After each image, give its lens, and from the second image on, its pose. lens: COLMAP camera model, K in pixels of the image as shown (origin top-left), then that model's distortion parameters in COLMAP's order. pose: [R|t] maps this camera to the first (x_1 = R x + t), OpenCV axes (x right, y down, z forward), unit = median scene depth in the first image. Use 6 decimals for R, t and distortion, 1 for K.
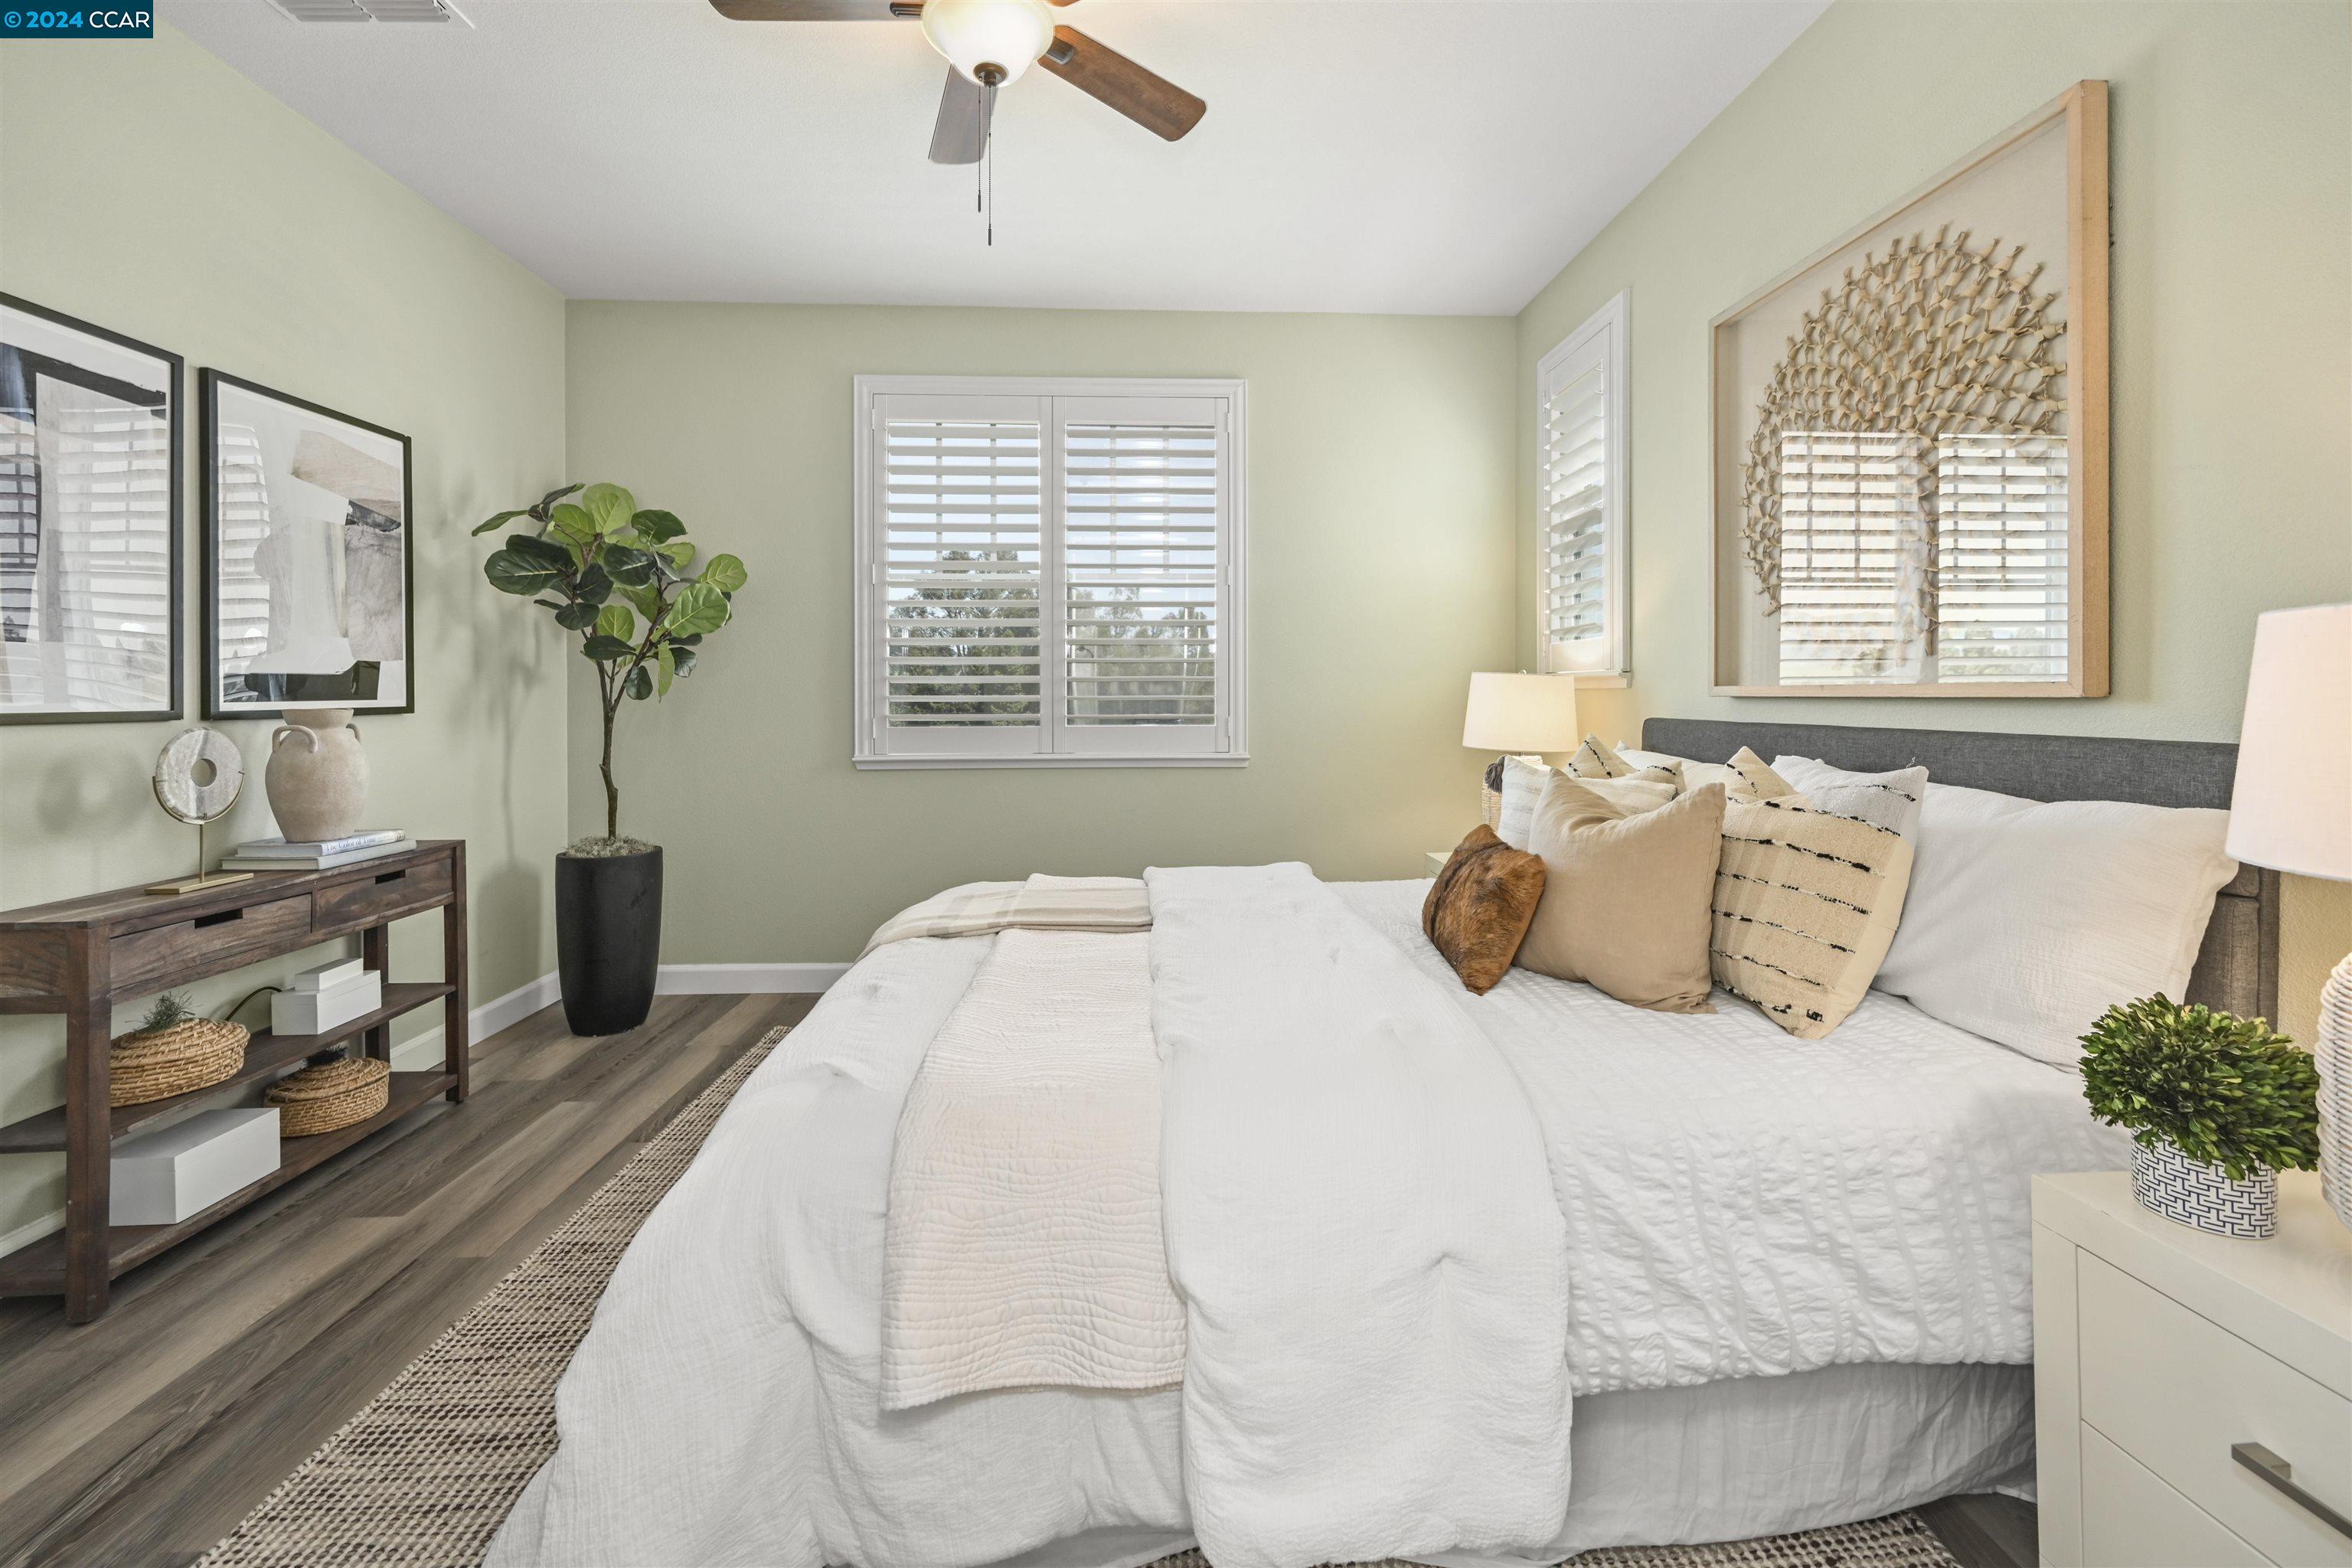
lens RADIAL K [[949.0, 0, 1147.9], [0, 949.0, 691.0], [0, 0, 1]] dist [-0.002608, 0.001635]
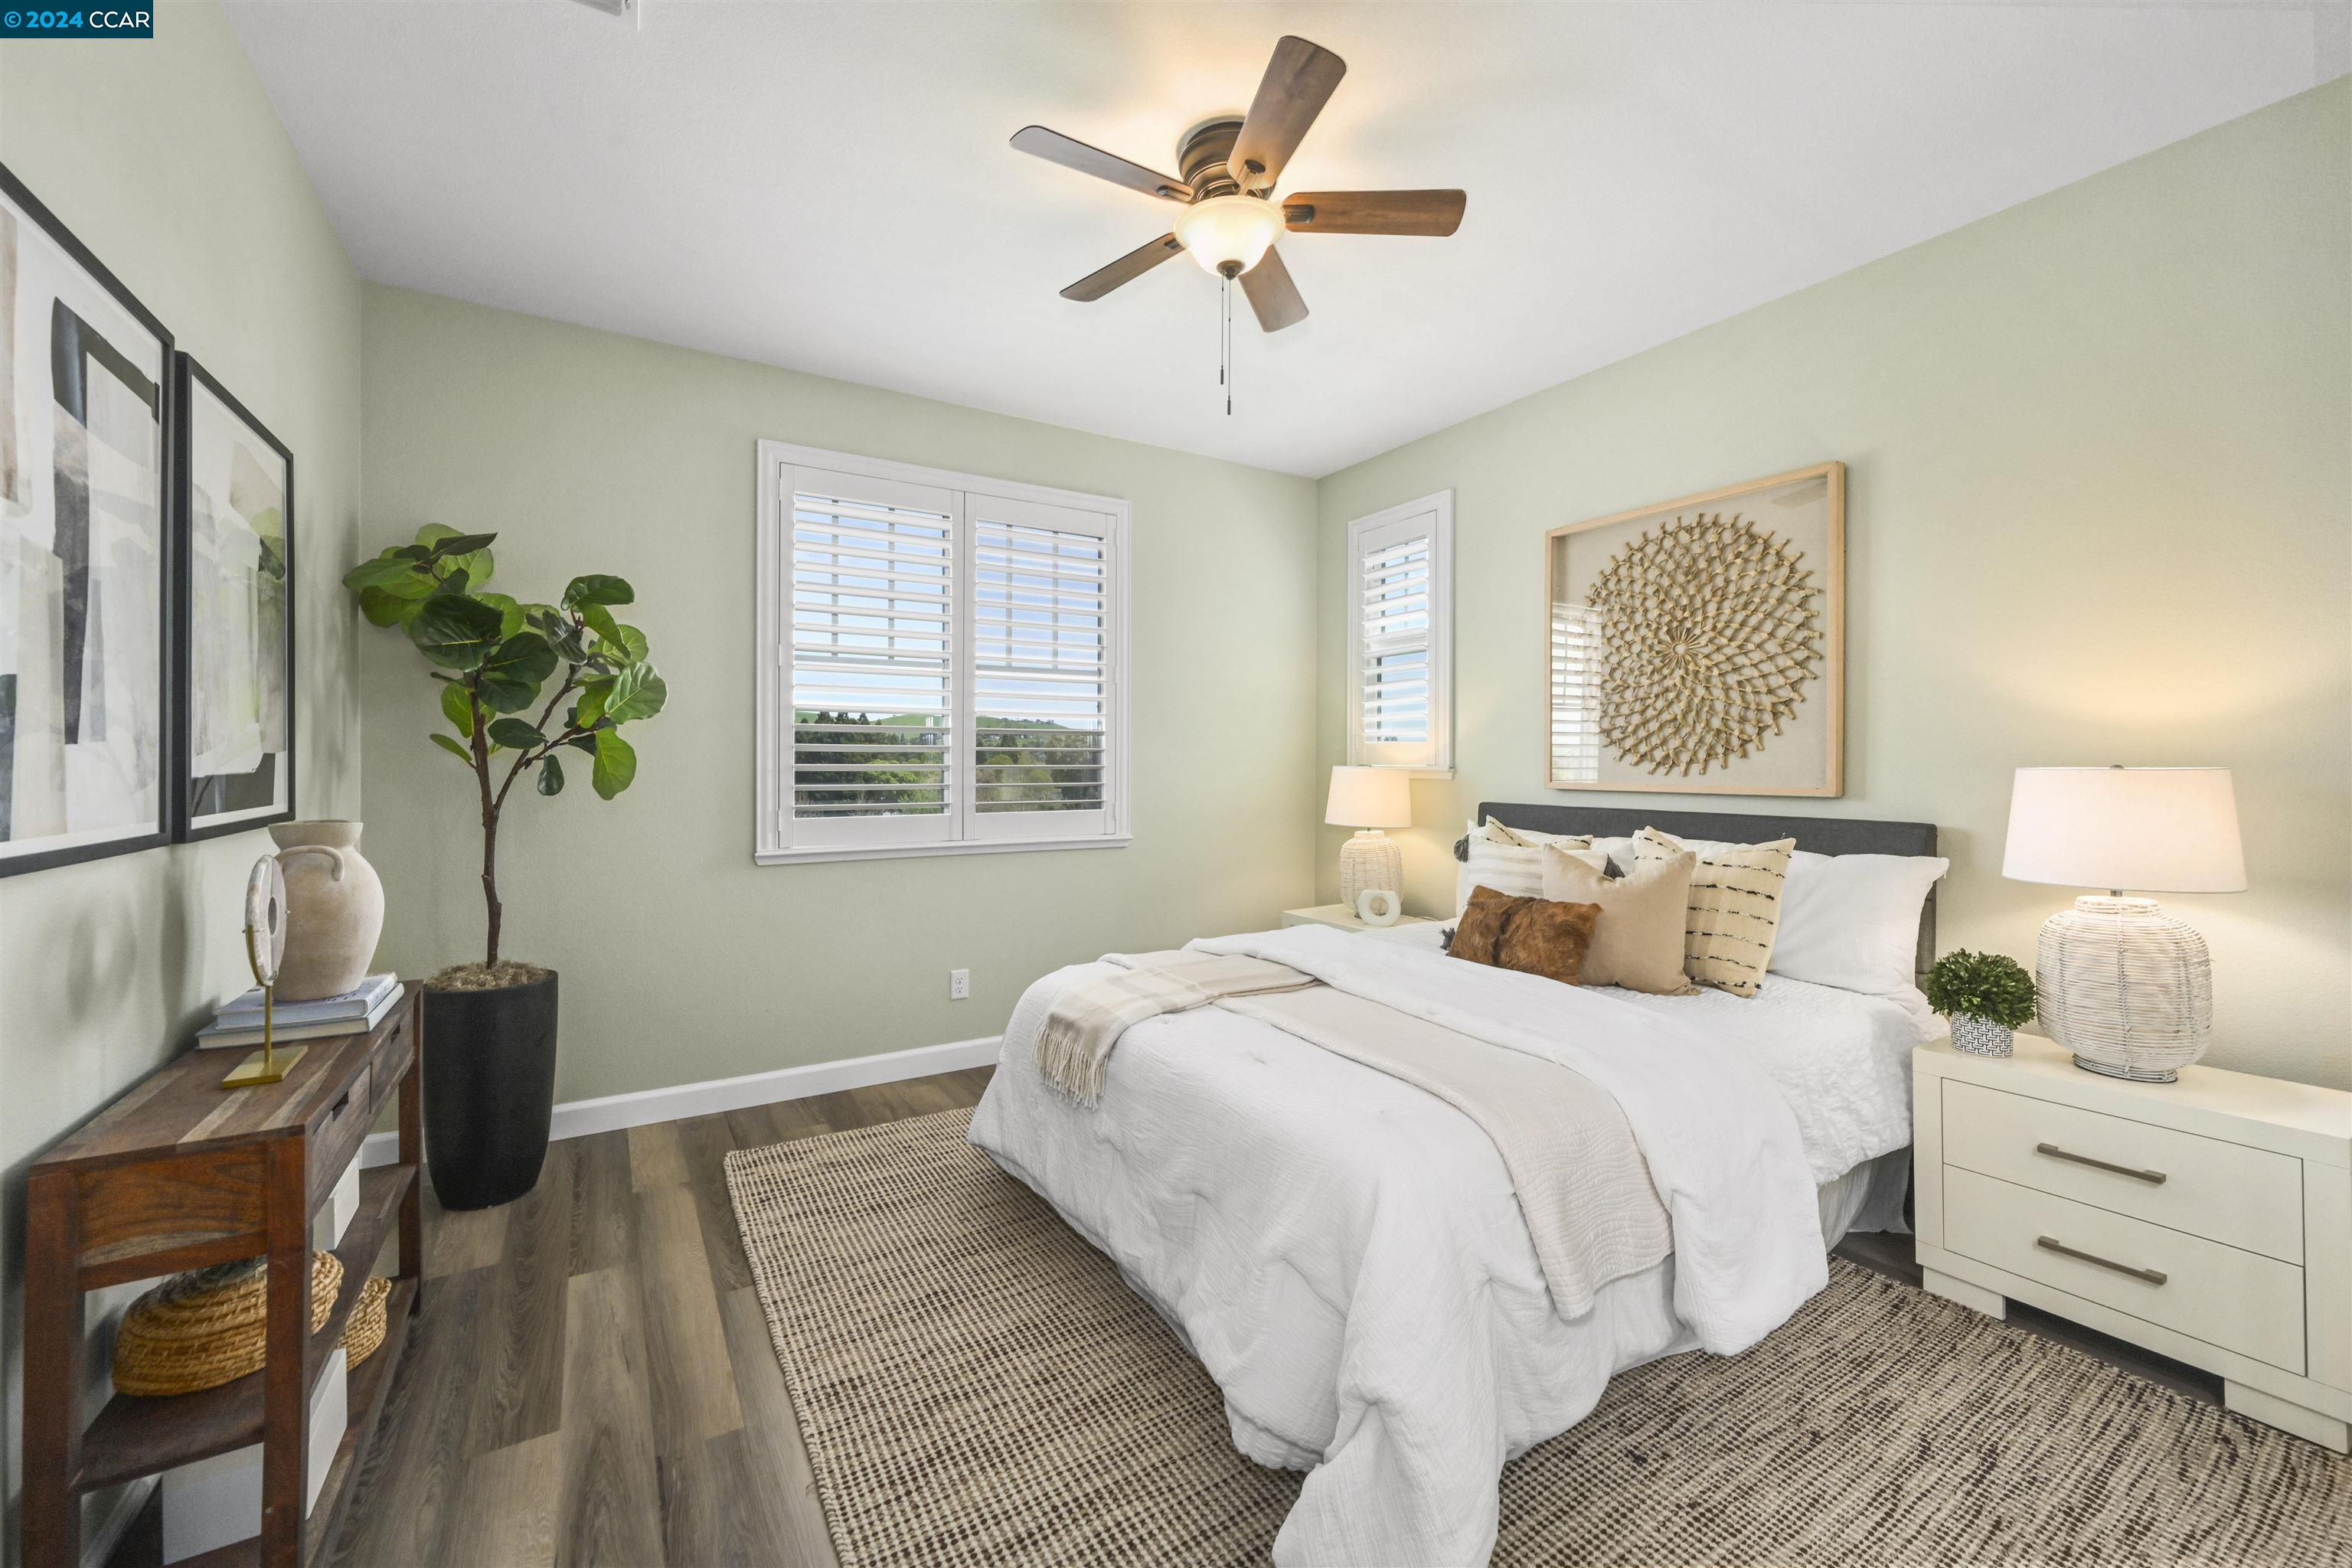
lens RADIAL K [[949.0, 0, 1115.6], [0, 949.0, 758.5], [0, 0, 1]] dist [-0.002608, 0.001635]
pose [[0.879098, 0.005479, 0.476609, -0.830995], [-0.006446, 0.999979, 0.000394, -0.044771], [-0.476597, -0.003419, 0.879115, 0.038010]]
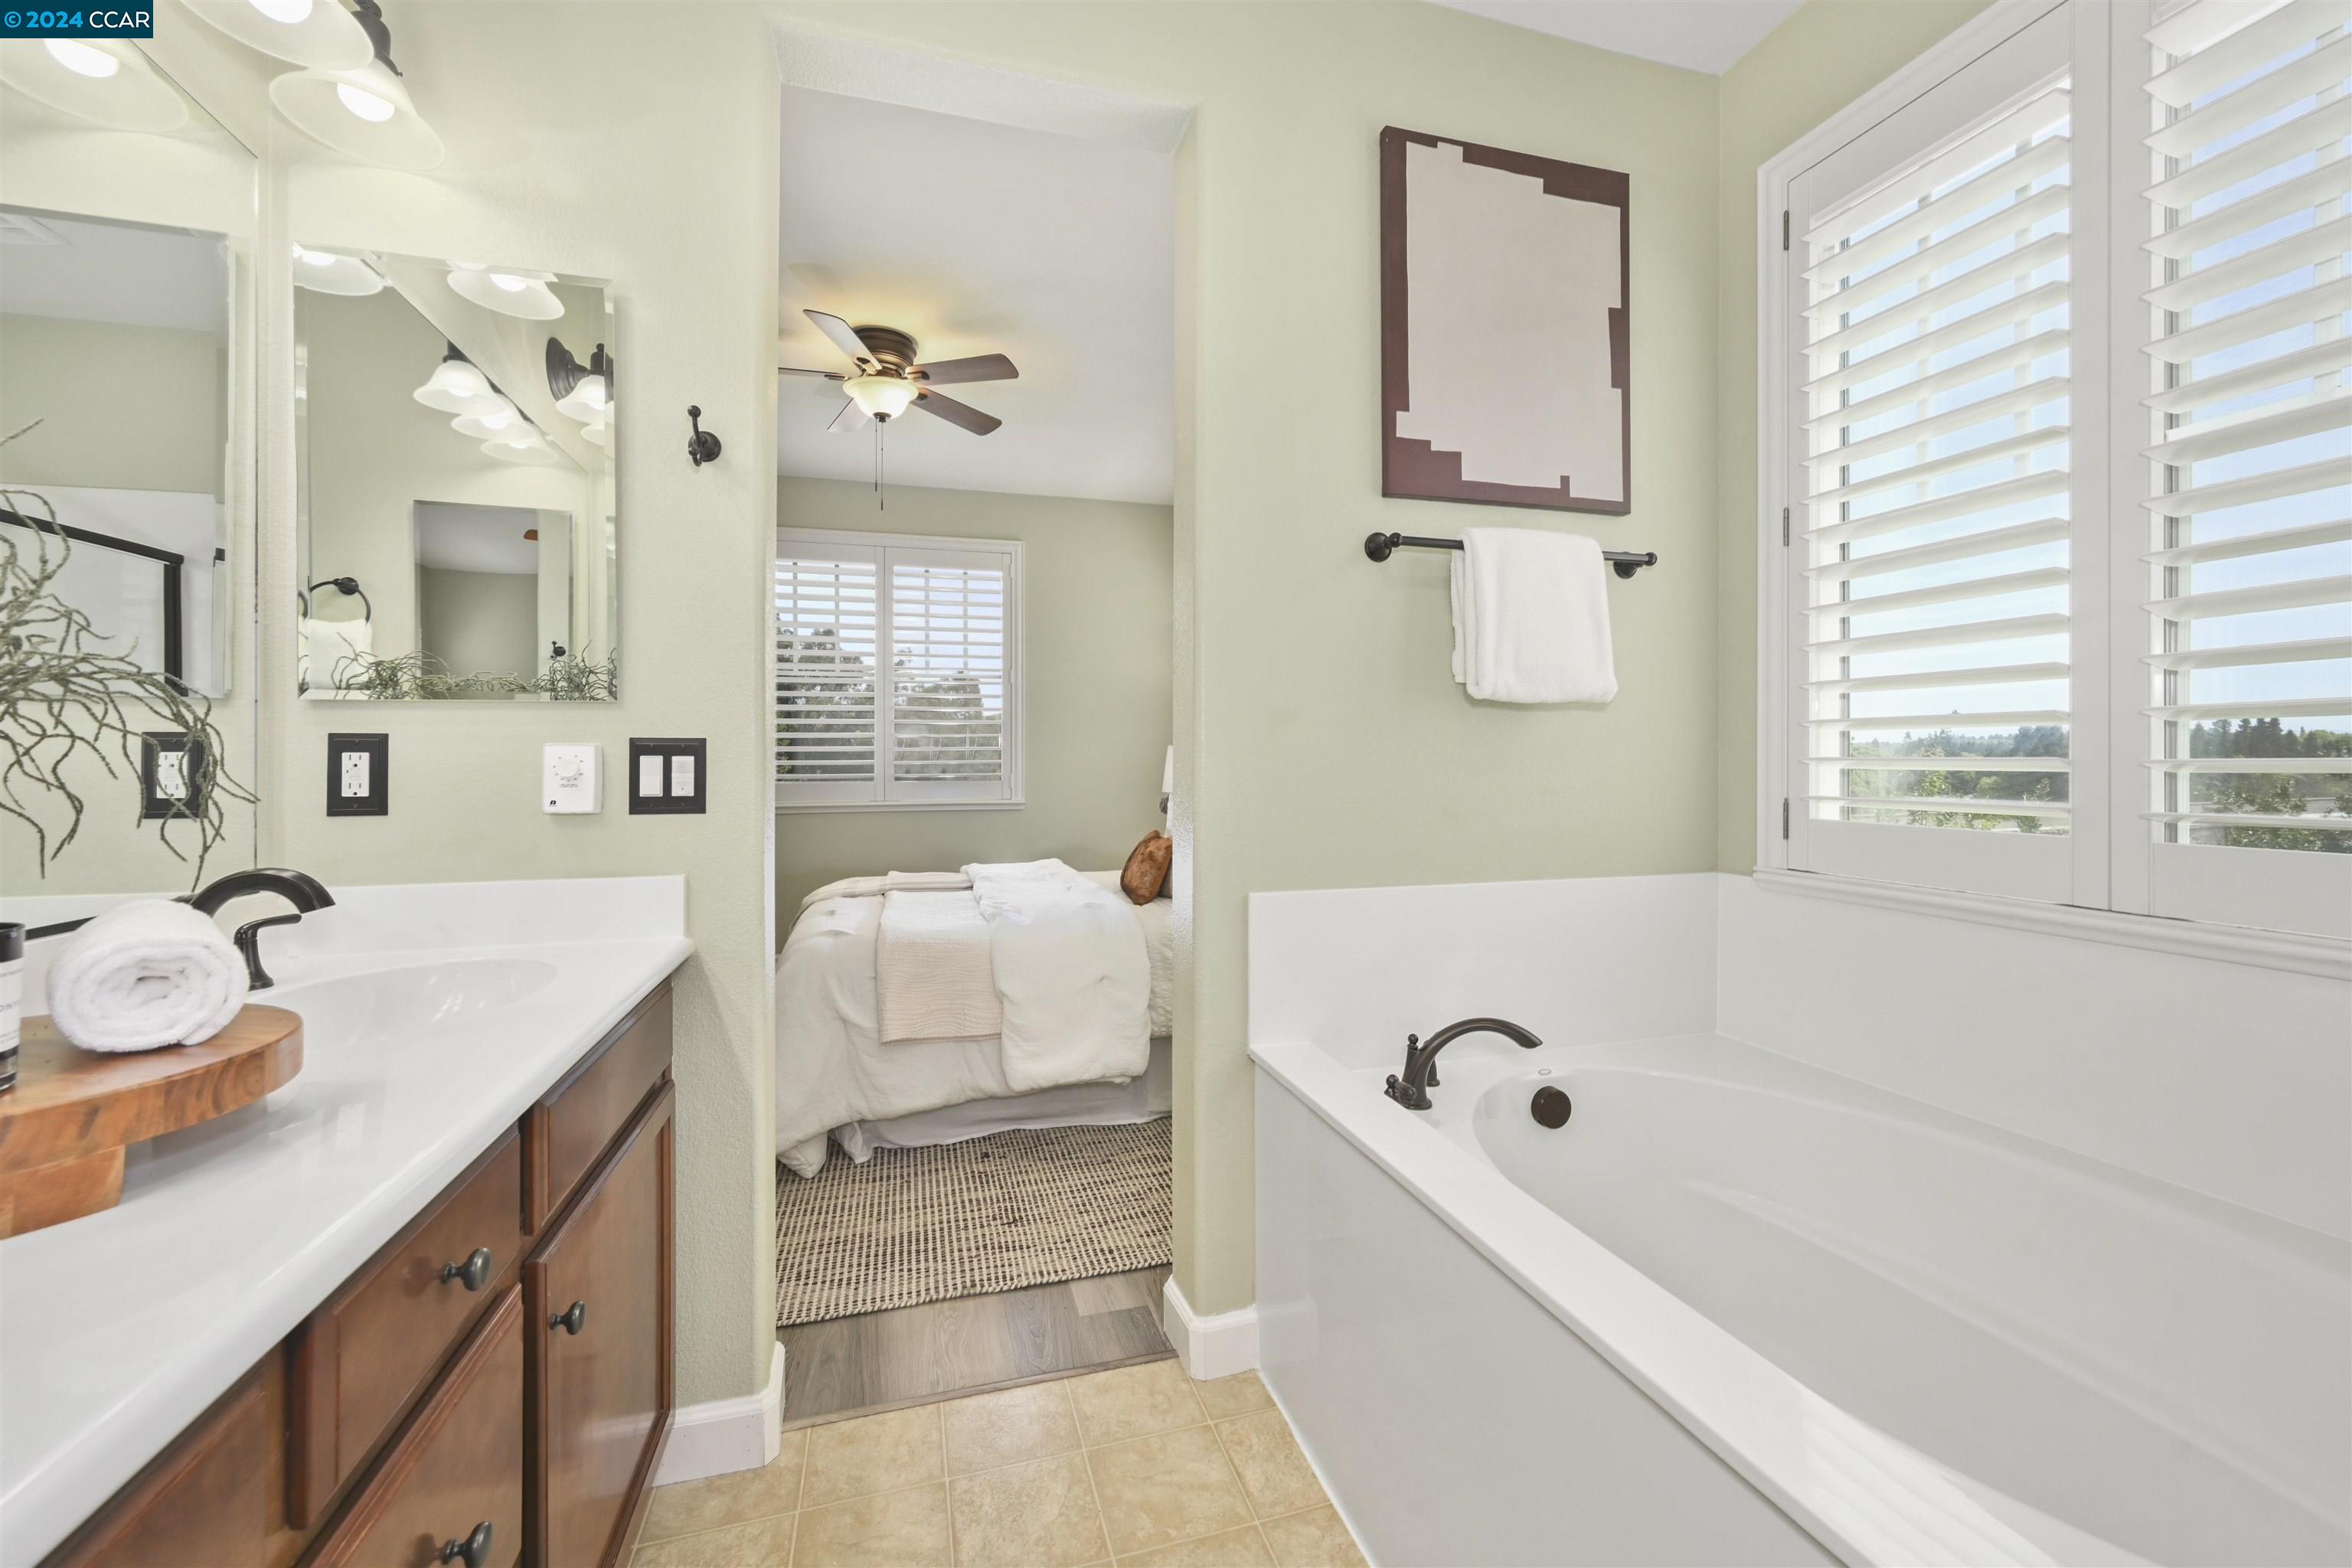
lens RADIAL K [[949.0, 0, 1134.8], [0, 949.0, 751.8], [0, 0, 1]] dist [-0.002608, 0.001635]
pose [[0.974830, 0.001933, 0.222941, -0.098579], [-0.001127, 0.999992, -0.003743, -0.004683], [-0.222947, 0.003398, 0.974825, -0.849408]]
